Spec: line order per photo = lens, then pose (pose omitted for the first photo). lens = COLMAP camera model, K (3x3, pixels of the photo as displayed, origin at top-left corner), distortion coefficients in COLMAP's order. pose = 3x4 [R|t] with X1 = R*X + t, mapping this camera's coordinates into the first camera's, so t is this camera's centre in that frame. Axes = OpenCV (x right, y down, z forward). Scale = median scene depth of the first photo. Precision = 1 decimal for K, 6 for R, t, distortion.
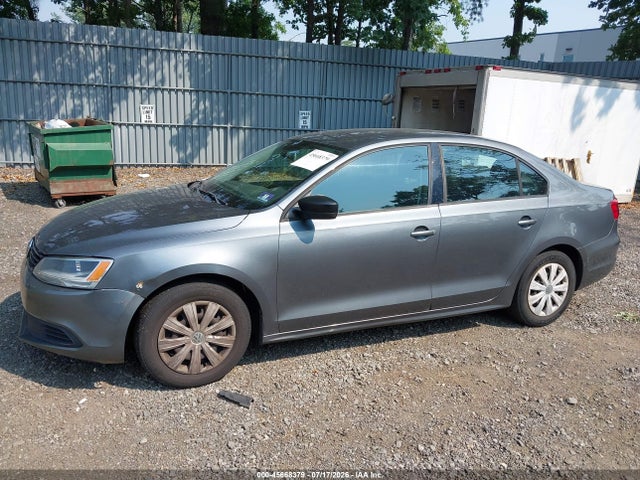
lens RADIAL K [[512.5, 0, 332.9], [0, 512.5, 238.9], [0, 0, 1]] dist [0.062792, -0.112118]
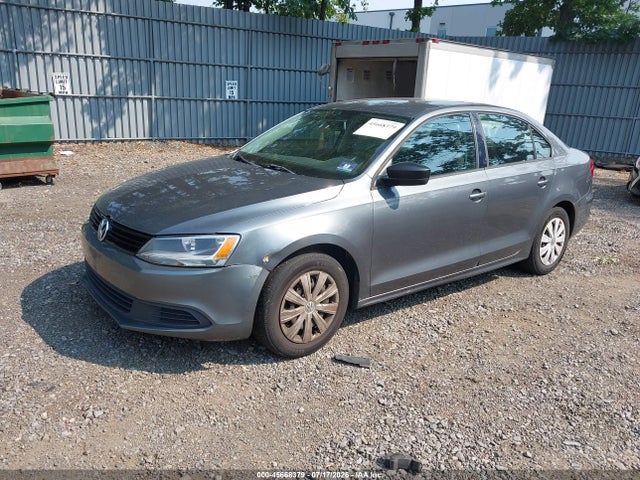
lens RADIAL K [[512.5, 0, 332.9], [0, 512.5, 238.9], [0, 0, 1]] dist [0.062792, -0.112118]
pose [[0.971337, -0.065676, 0.228452, -0.316833], [0.053694, 0.996855, 0.058283, 0.000559], [-0.231562, -0.044346, 0.971809, 0.008296]]
